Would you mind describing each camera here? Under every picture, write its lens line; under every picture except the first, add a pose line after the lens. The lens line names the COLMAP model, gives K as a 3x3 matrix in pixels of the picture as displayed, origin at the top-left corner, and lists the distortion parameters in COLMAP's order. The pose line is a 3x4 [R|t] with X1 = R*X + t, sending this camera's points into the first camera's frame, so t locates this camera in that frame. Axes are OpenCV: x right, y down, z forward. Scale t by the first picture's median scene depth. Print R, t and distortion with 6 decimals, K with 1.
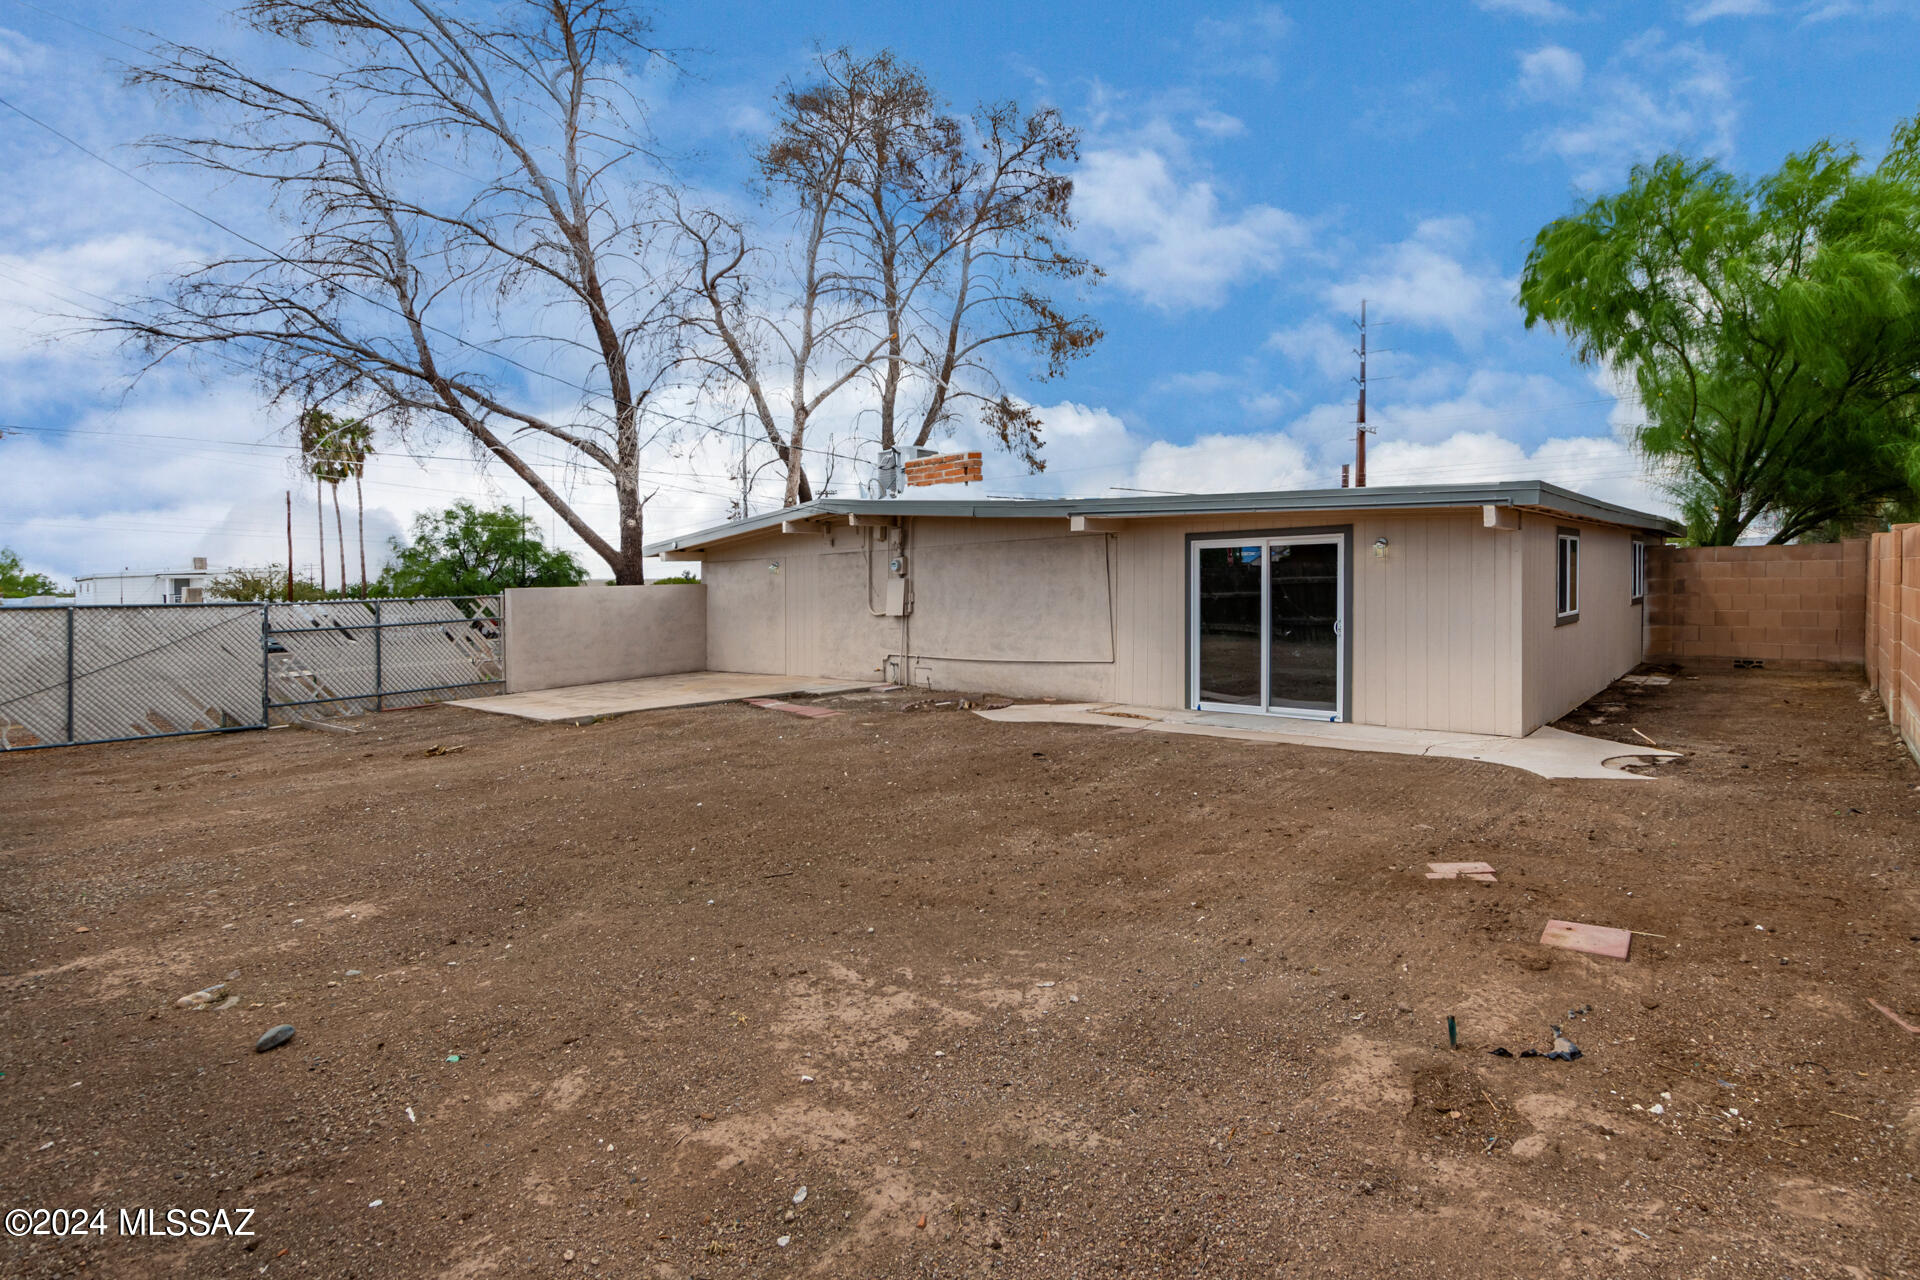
lens RADIAL K [[944.5, 0, 940.3], [0, 944.5, 606.8], [0, 0, 1]] dist [0.000386, 0.000030]
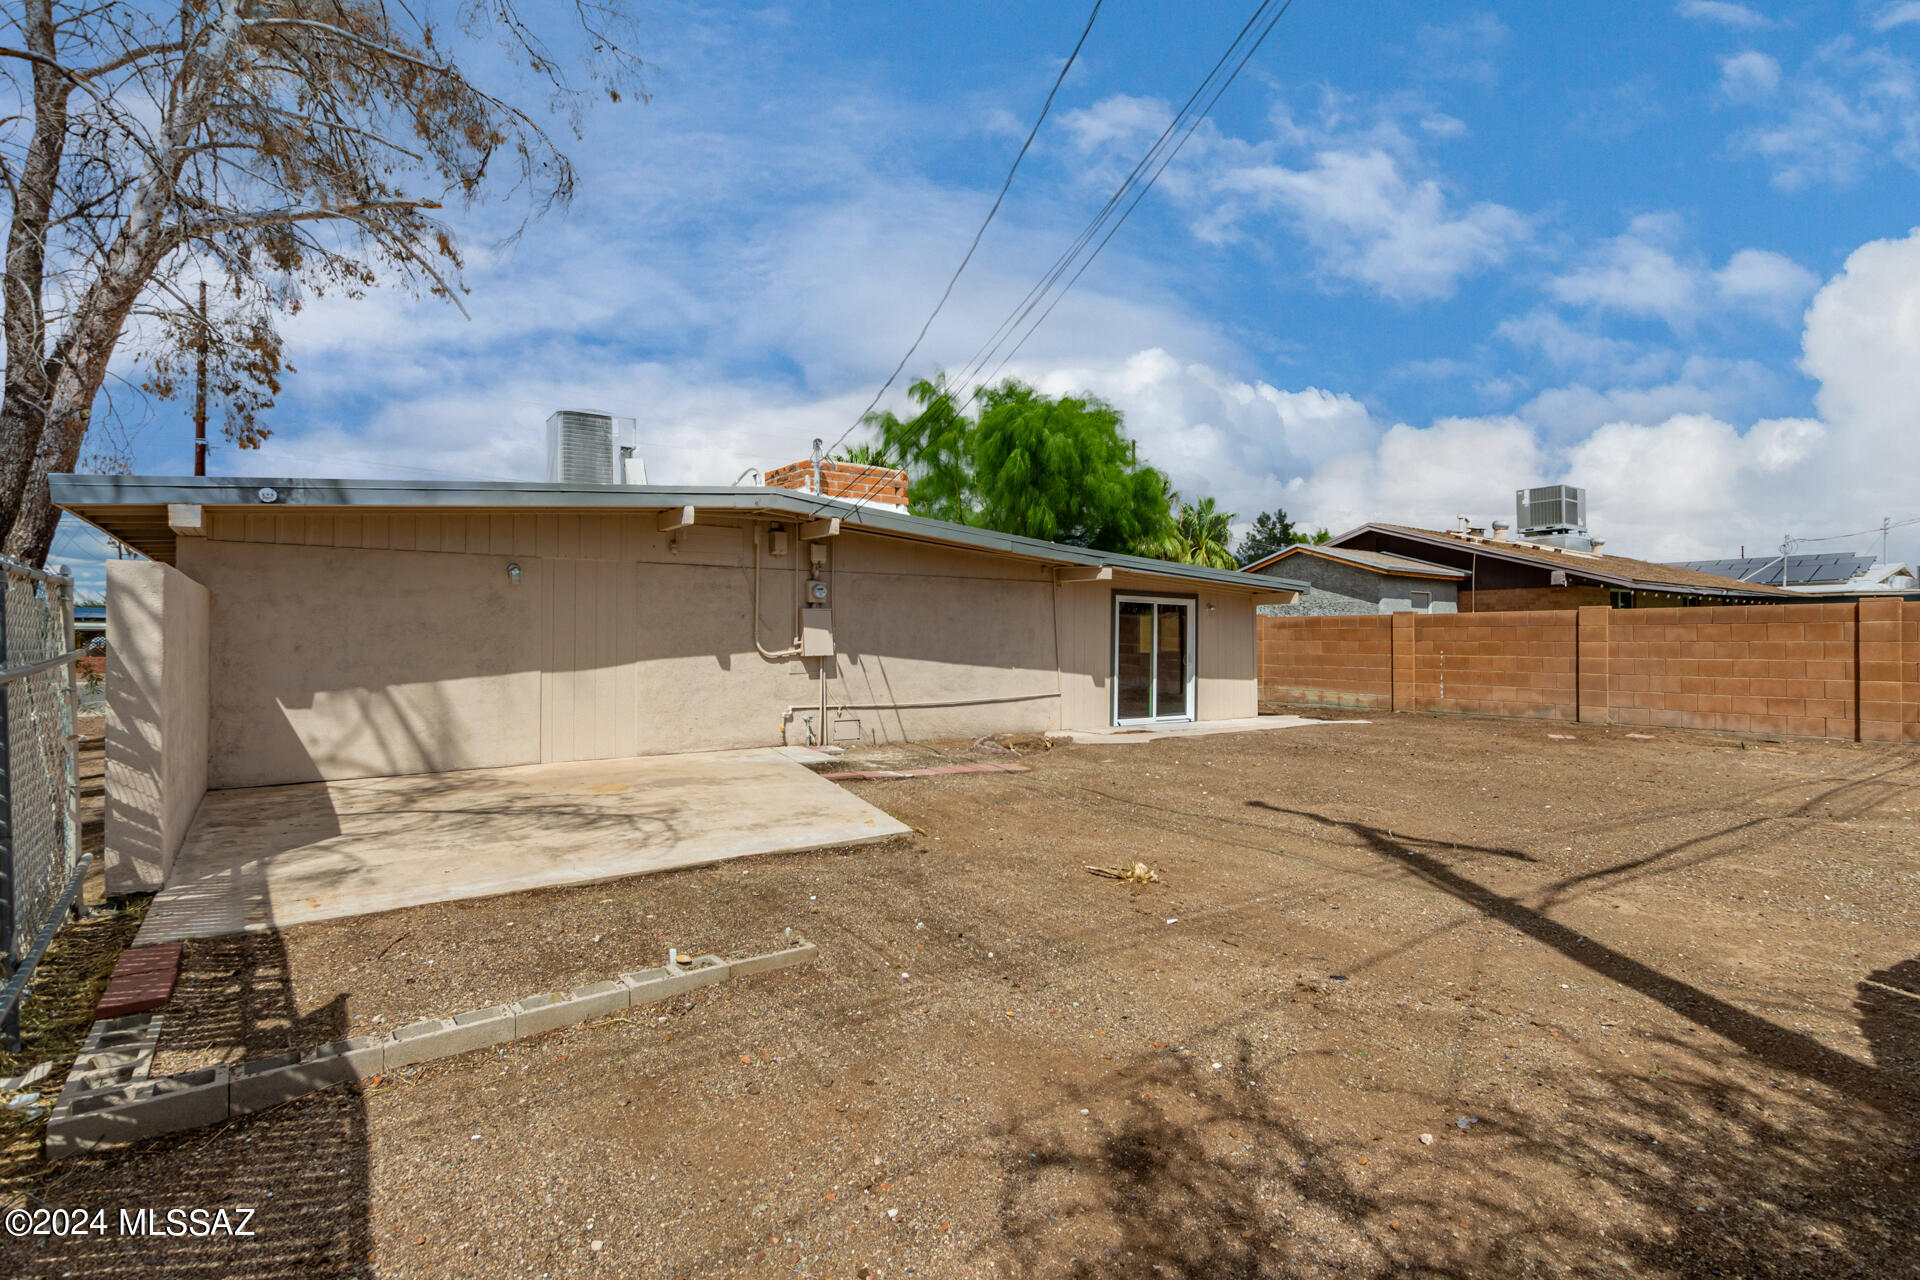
lens RADIAL K [[947.0, 0, 955.6], [0, 947.0, 650.0], [0, 0, 1]] dist [0.001389, 0.000050]
pose [[0.168150, 0.011817, 0.985691, -0.881068], [0.007299, 0.999886, -0.013232, 0.017159], [-0.985734, 0.009419, 0.168045, 0.844534]]
